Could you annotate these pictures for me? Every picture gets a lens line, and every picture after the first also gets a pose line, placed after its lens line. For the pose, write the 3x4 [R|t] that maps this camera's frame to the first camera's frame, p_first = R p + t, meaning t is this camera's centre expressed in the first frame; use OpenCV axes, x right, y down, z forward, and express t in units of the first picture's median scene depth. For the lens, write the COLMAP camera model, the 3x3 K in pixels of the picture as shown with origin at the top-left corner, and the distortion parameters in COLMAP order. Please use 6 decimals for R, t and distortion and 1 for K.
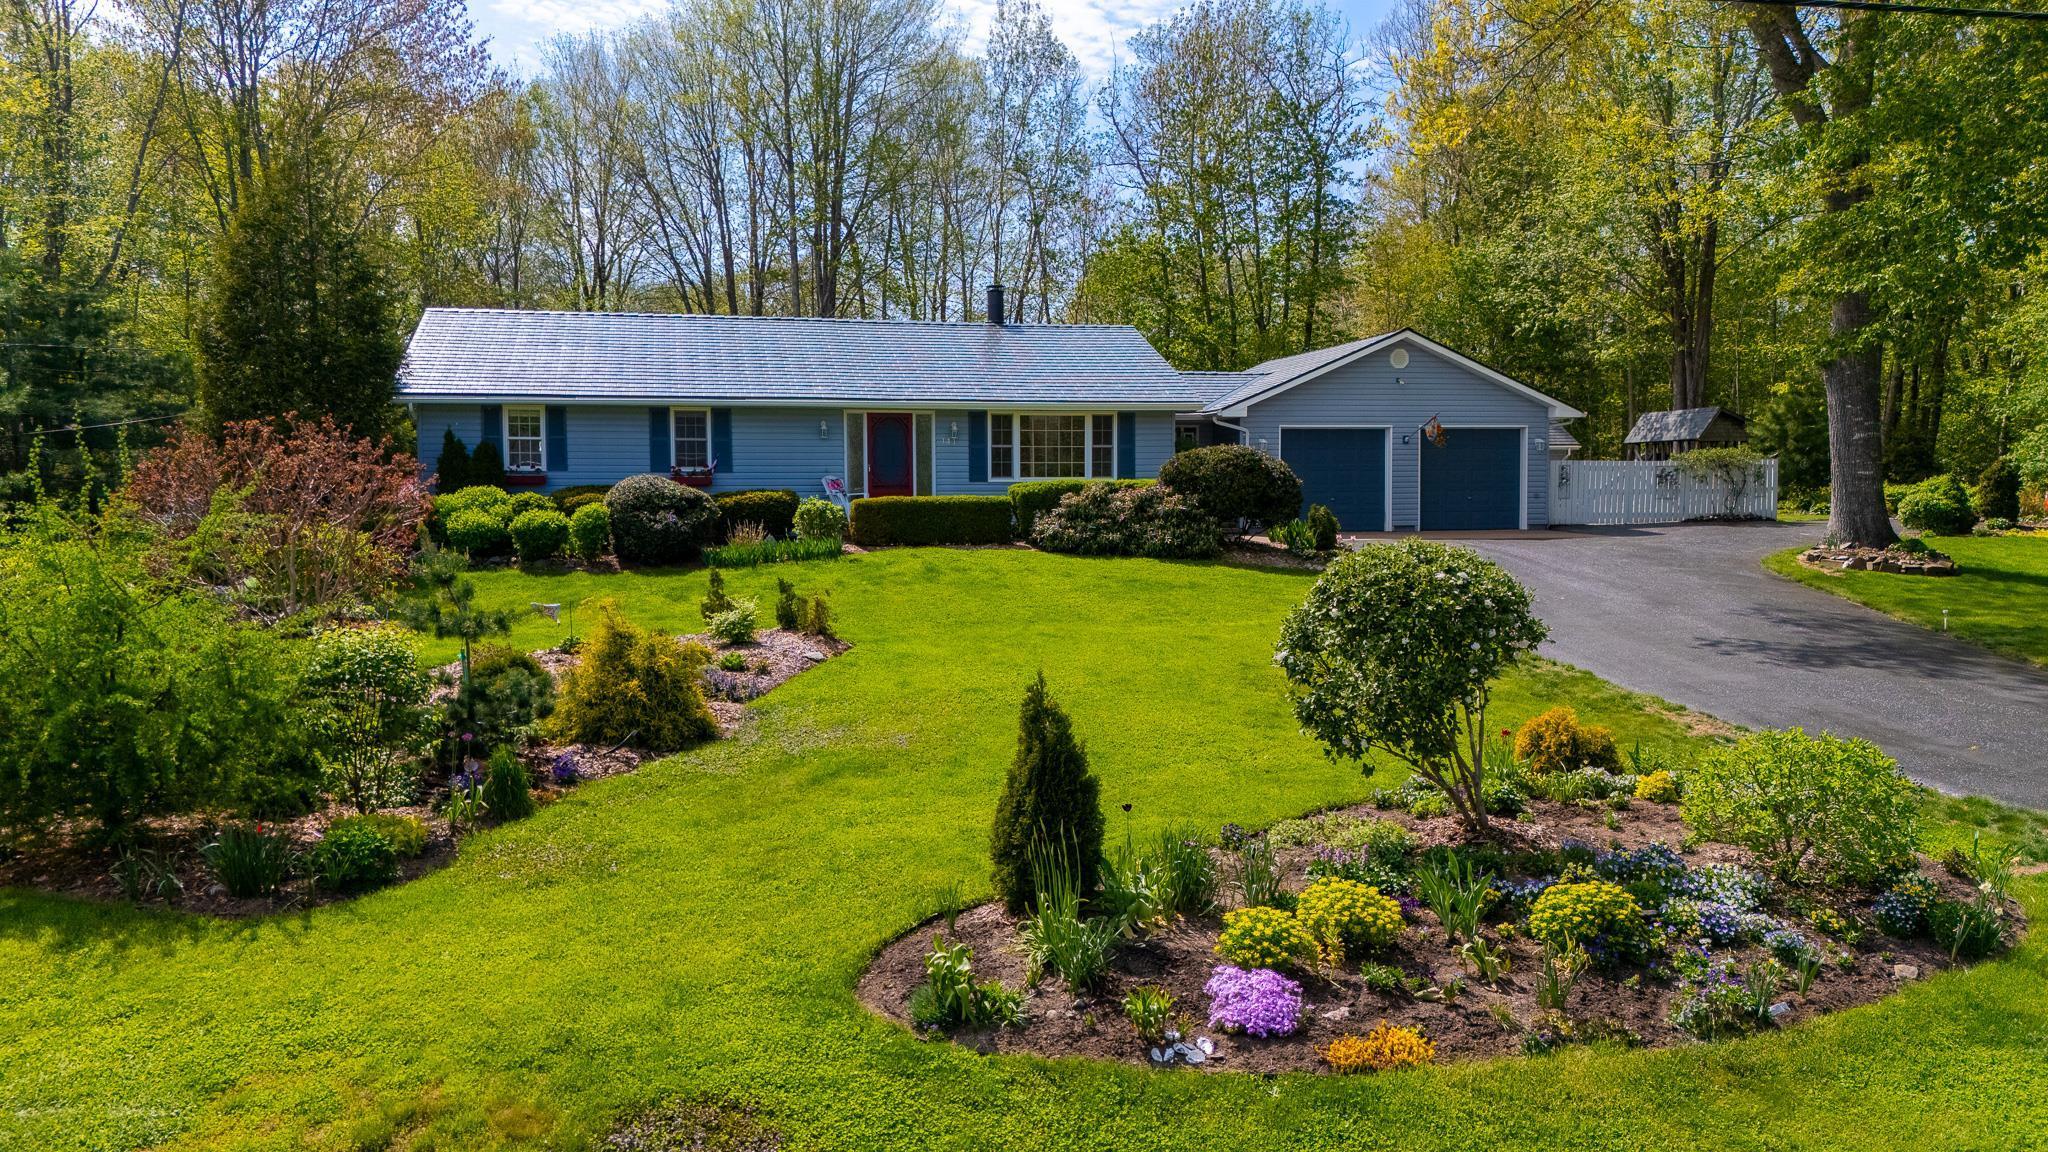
lens RADIAL K [[1527.1, 0, 1024.0], [0, 1527.1, 576.0], [0, 0, 1]] dist [0.094994, -0.092965]
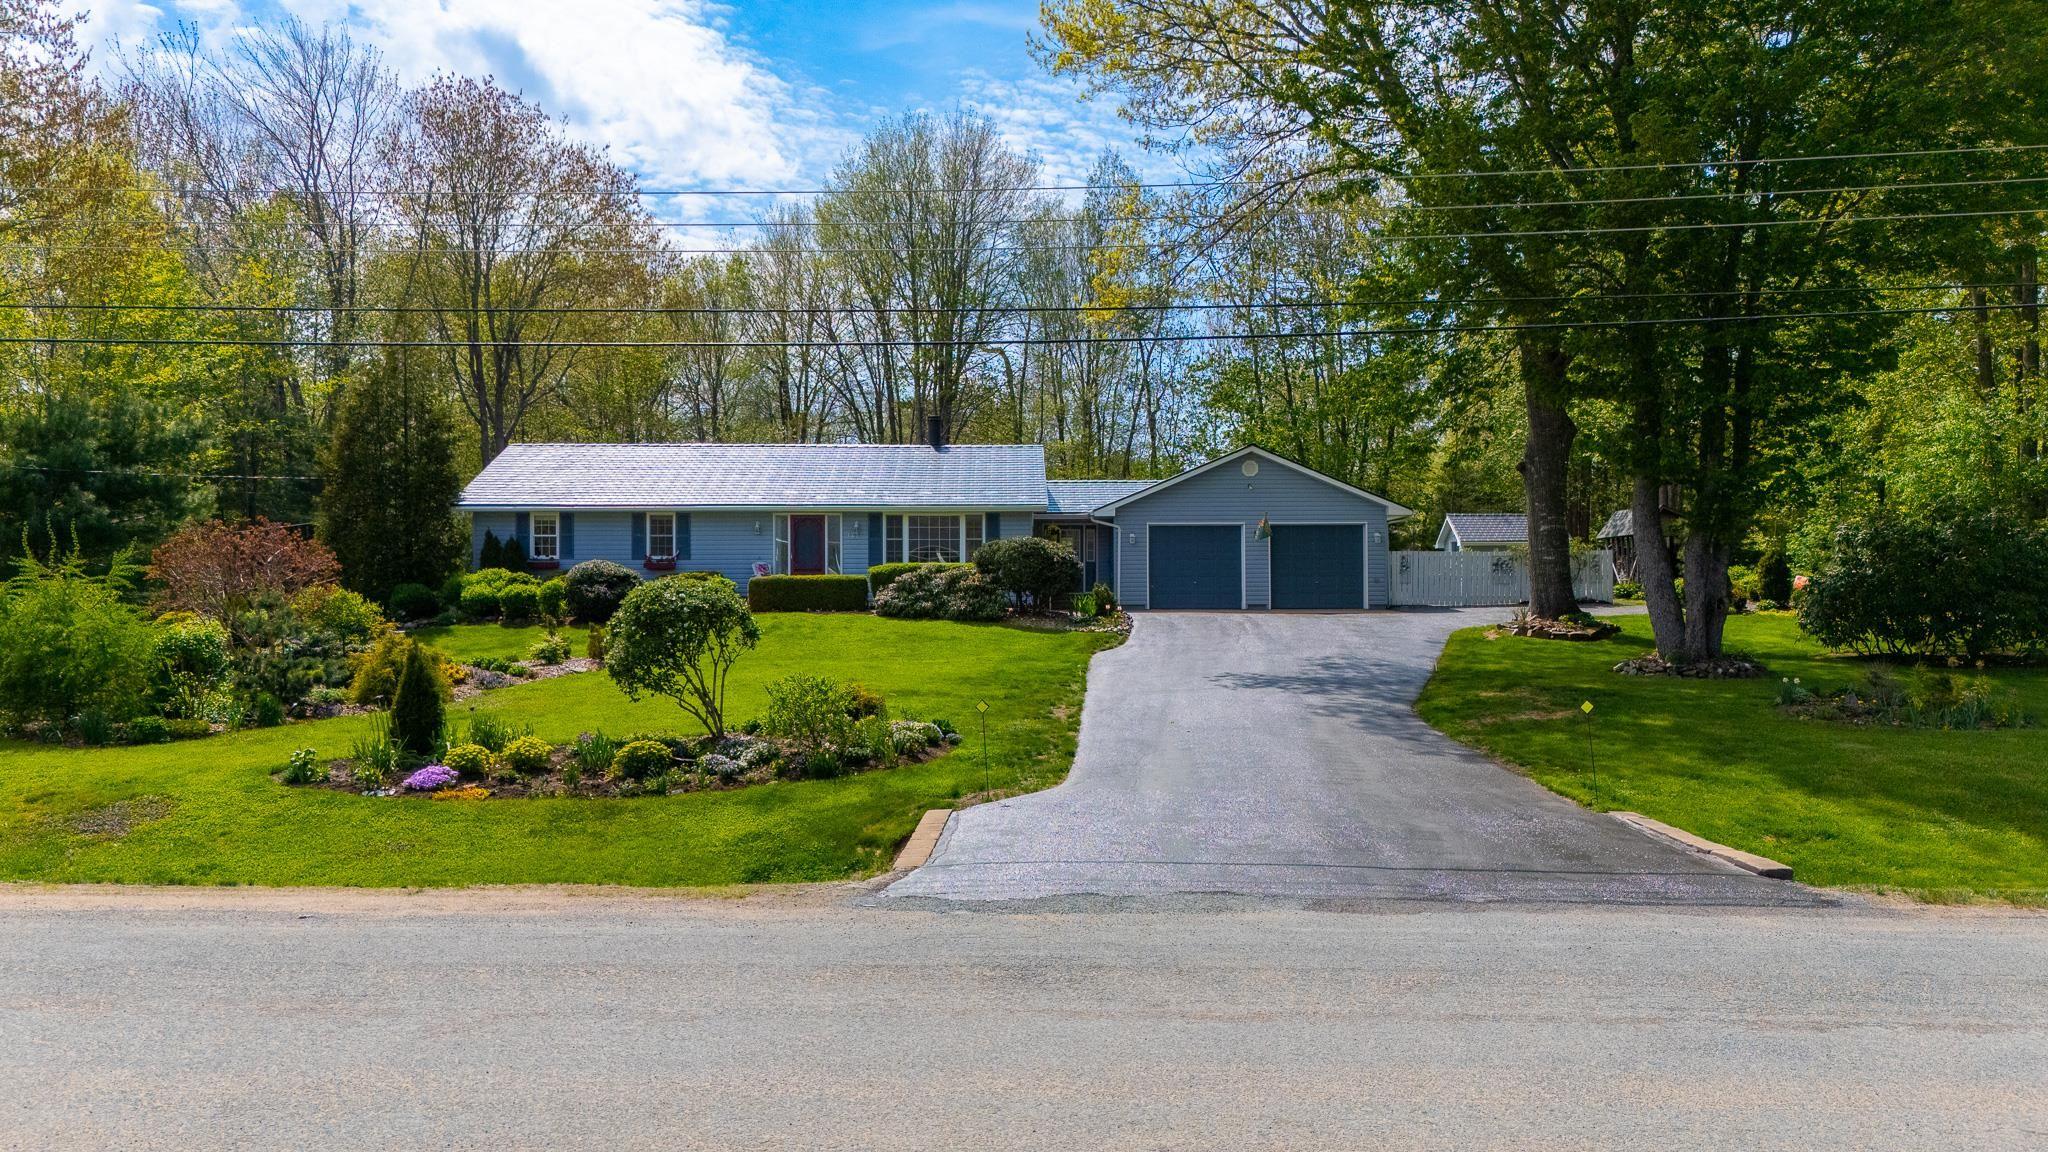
lens RADIAL K [[1527.1, 0, 1024.0], [0, 1527.1, 576.0], [0, 0, 1]] dist [0.094994, -0.092965]
pose [[0.976851, -0.000707, -0.213918, 0.389806], [-0.014121, 0.997600, -0.067783, 0.034903], [0.213452, 0.069235, 0.974497, -0.259770]]
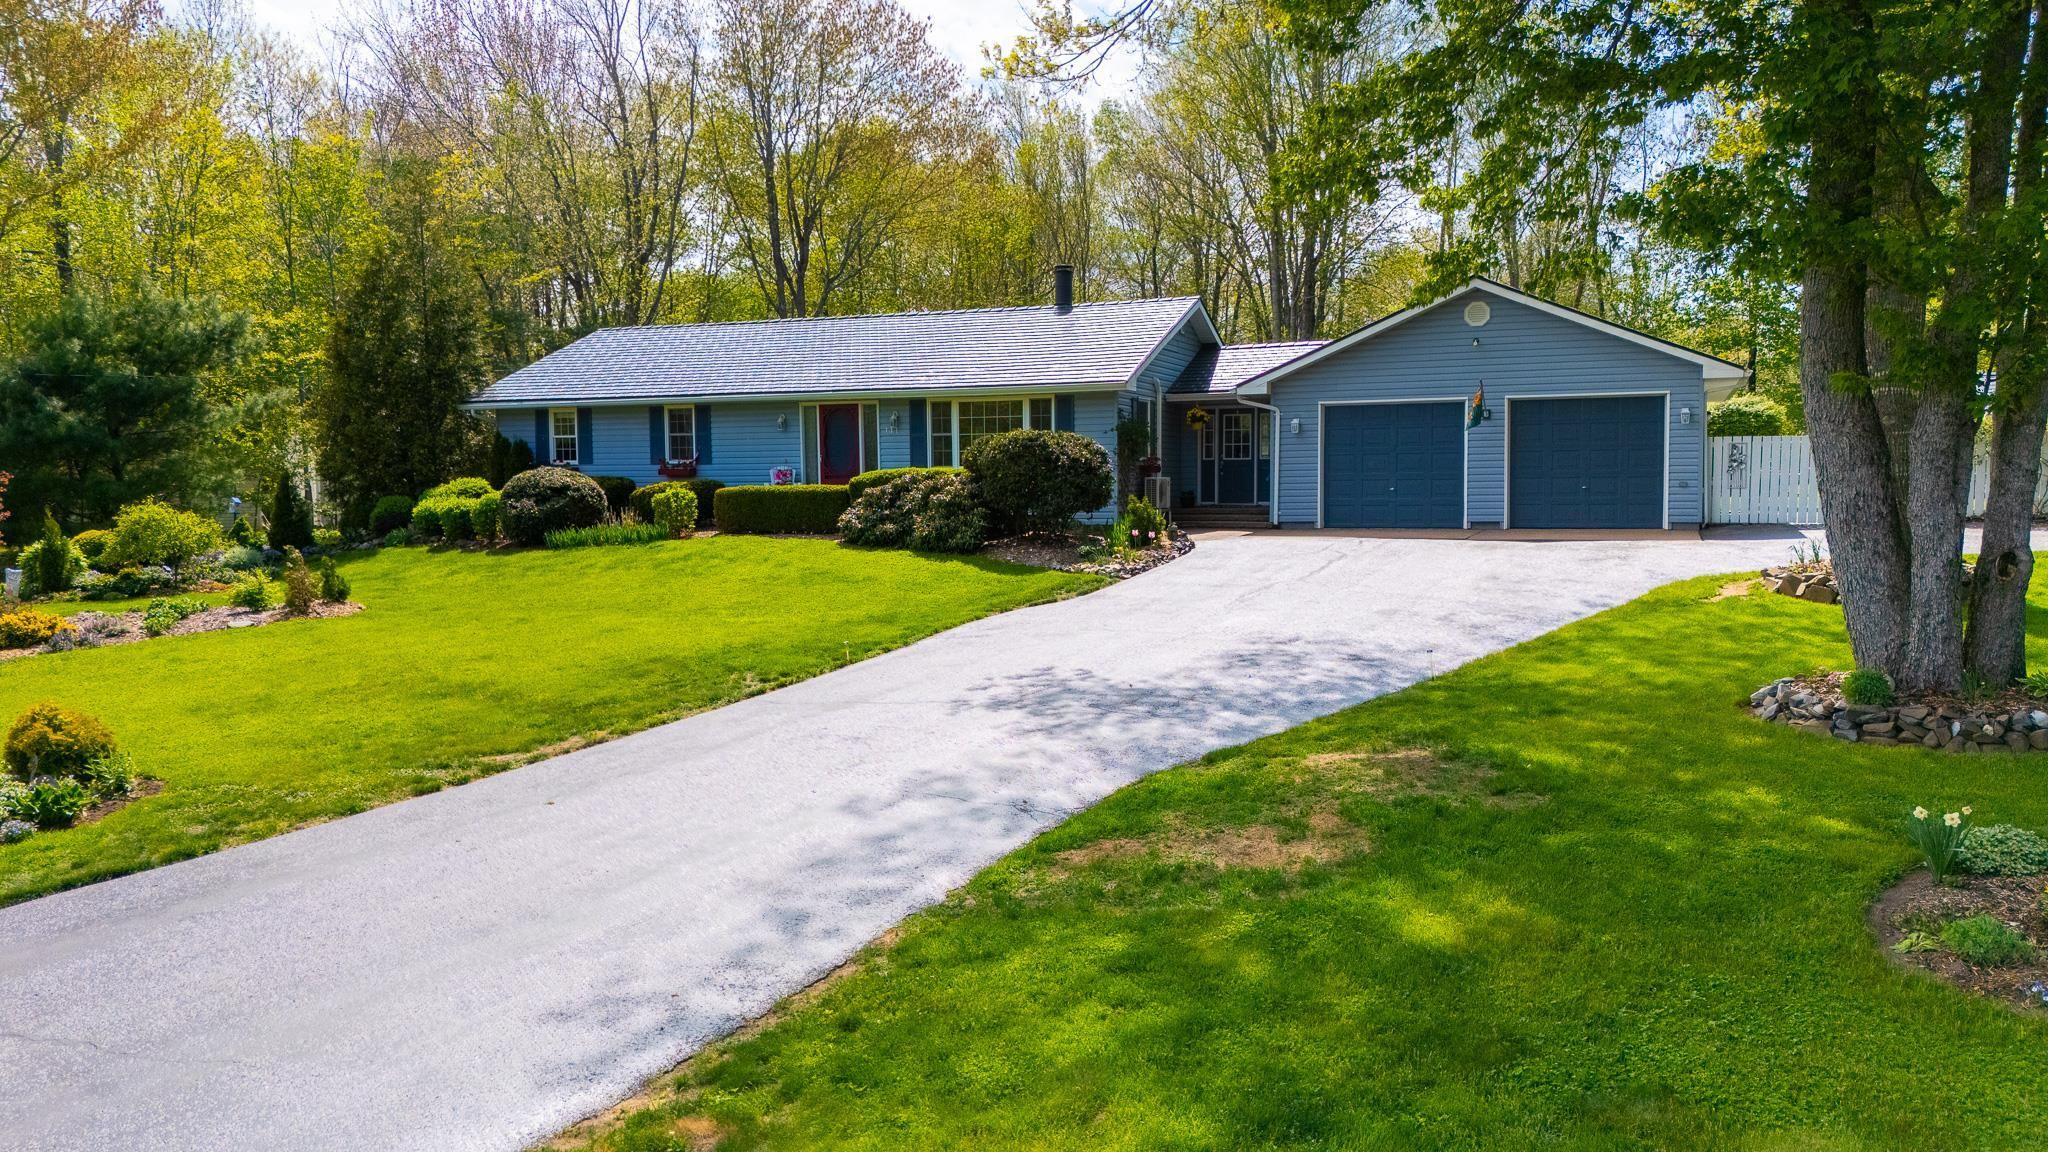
lens RADIAL K [[1517.6, 0, 1024.0], [0, 1517.6, 576.0], [0, 0, 1]] dist [0.093642, -0.092357]
pose [[0.815382, 0.032810, -0.577993, 0.615405], [-0.030395, 0.999442, 0.013855, -0.010220], [0.578125, 0.006271, 0.815924, 0.251984]]
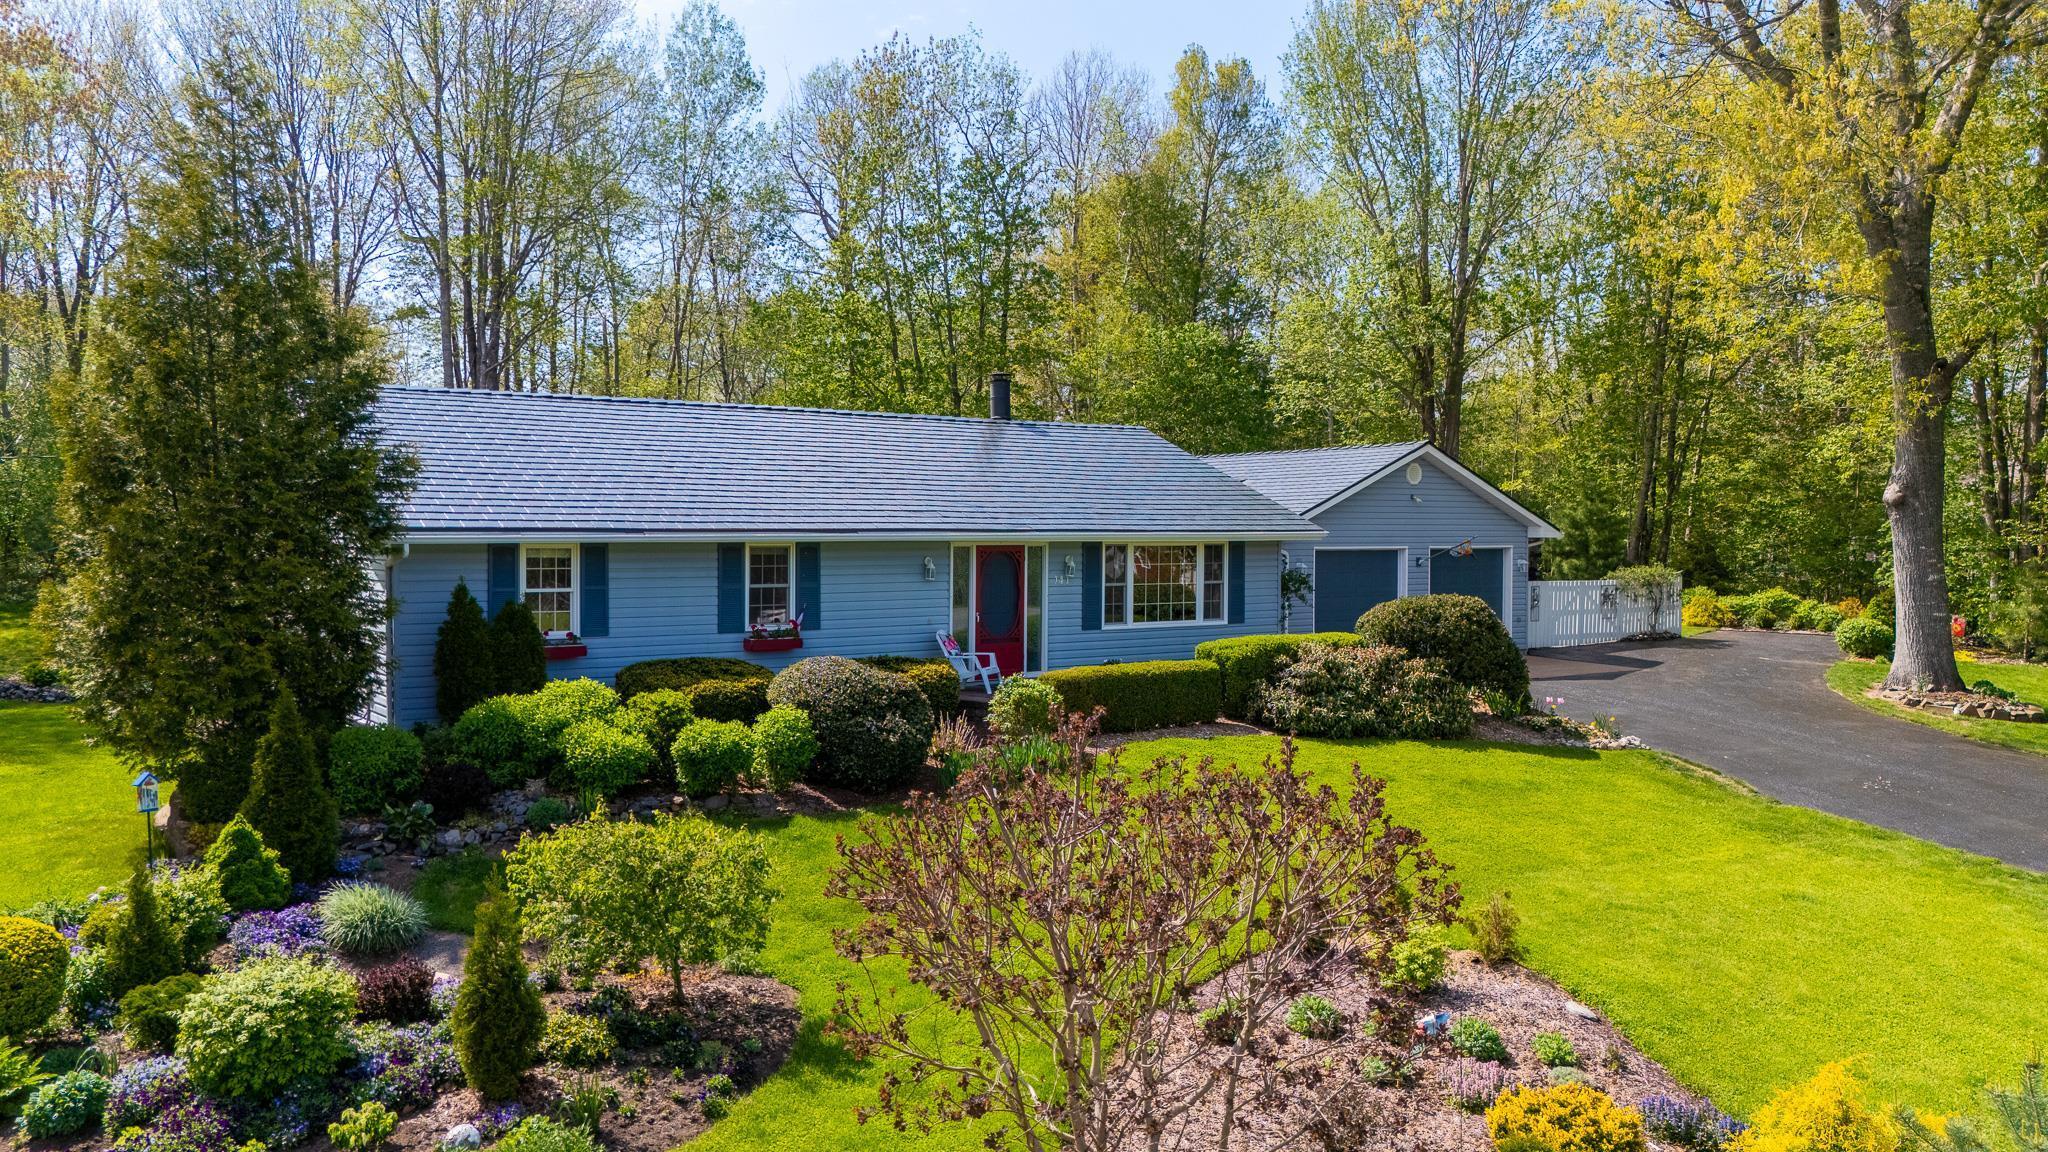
lens RADIAL K [[1527.1, 0, 1024.0], [0, 1527.1, 576.0], [0, 0, 1]] dist [0.094994, -0.092965]
pose [[0.924647, -0.004603, 0.380797, -0.378727], [0.013535, 0.999692, -0.020782, -0.076898], [-0.380585, 0.024370, 0.924425, 0.291142]]
